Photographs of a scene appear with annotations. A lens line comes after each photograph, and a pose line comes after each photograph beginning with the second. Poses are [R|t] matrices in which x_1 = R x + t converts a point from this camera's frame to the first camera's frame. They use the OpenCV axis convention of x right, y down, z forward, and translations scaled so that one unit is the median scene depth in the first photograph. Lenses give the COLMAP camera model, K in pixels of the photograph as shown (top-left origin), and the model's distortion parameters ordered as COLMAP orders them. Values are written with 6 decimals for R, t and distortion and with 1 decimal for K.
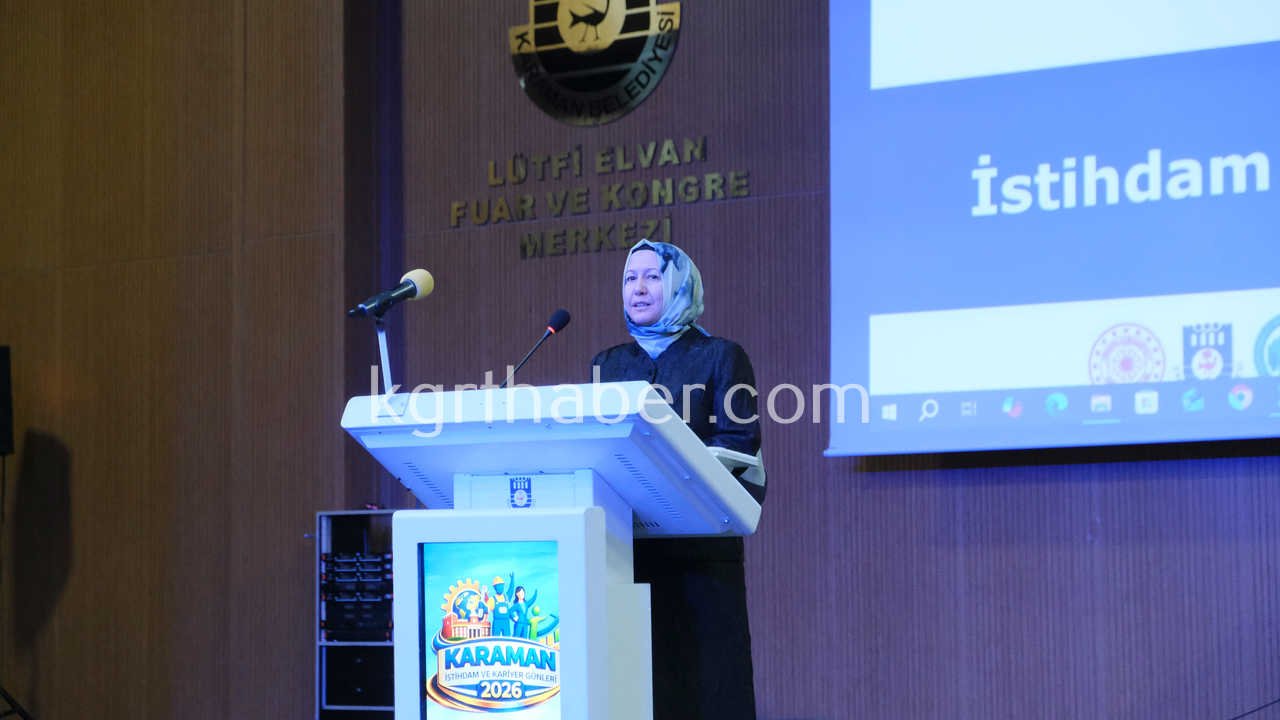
lens RADIAL K [[3151.0, 0, 589.9], [0, 3151.0, 360.7], [0, 0, 1]] dist [0.059534, 0.242980]
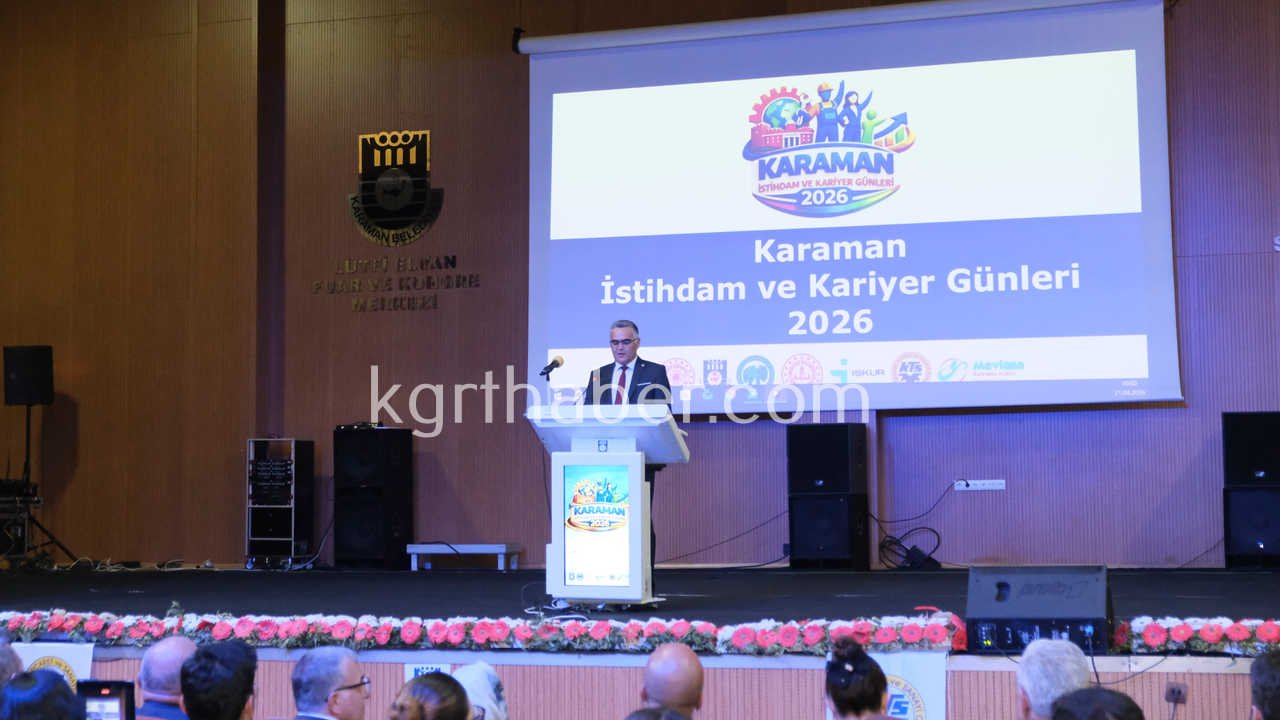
lens RADIAL K [[2017.2, 0, 640.0], [0, 2017.2, 360.0], [0, 0, 1]] dist [-0.085213, 0.695709]
pose [[0.956676, 0.024209, 0.290146, -0.250434], [-0.028590, 0.999532, 0.010870, -0.024600], [-0.289747, -0.018695, 0.956921, -0.302115]]
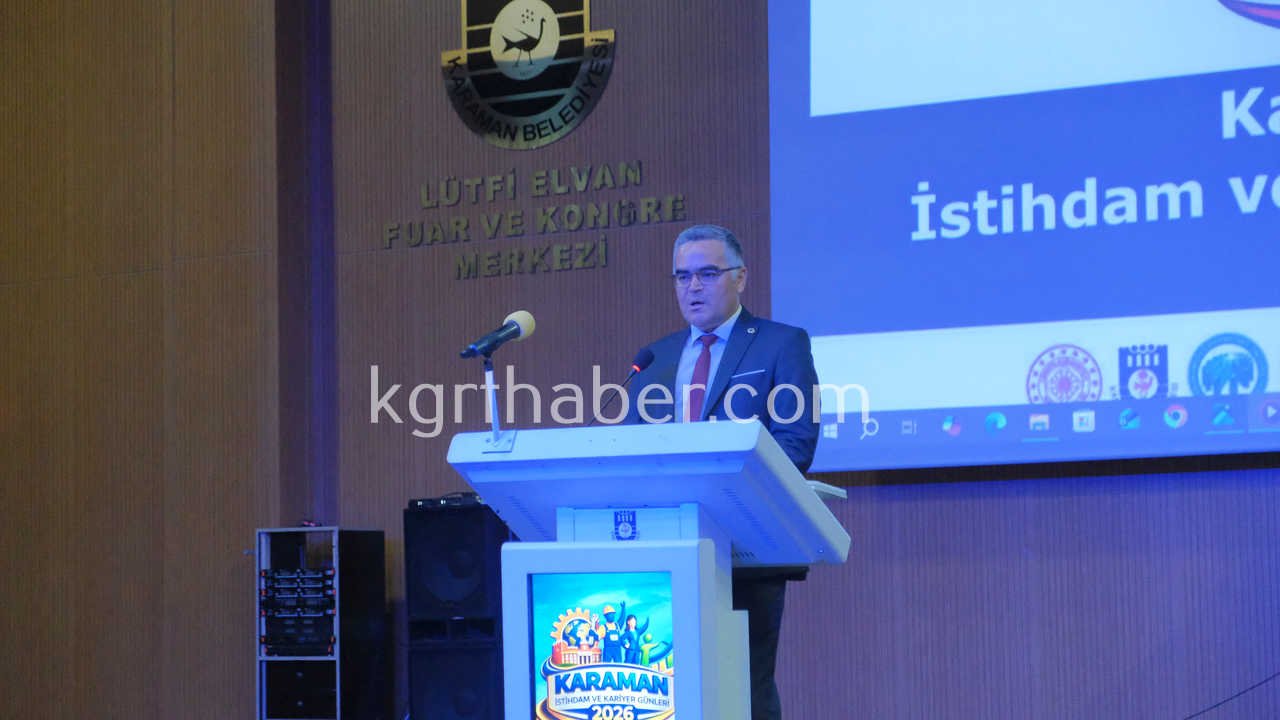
lens RADIAL K [[3145.6, 0, 587.4], [0, 3145.6, 414.5], [0, 0, 1]] dist [0.061200, 0.539094]
pose [[0.997670, -0.003280, 0.068149, -0.056676], [0.002145, 0.999858, 0.016710, -0.006614], [-0.068195, -0.016525, 0.997535, -0.022110]]
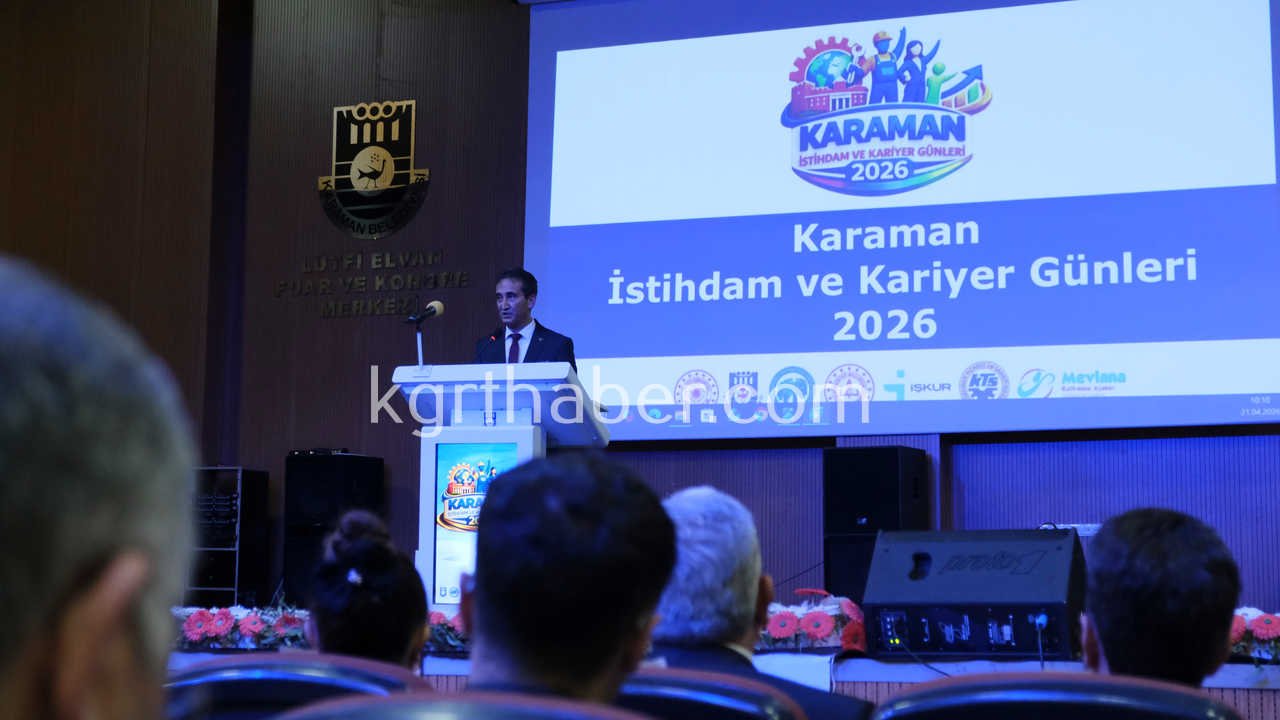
lens RADIAL K [[2191.0, 0, 640.0], [0, 2191.0, 360.0], [0, 0, 1]] dist [0.012511, -0.046886]
pose [[0.976240, 0.047417, 0.211439, -0.116107], [-0.041022, 0.998561, -0.034535, 0.025707], [-0.212773, 0.025041, 0.976781, -0.172524]]
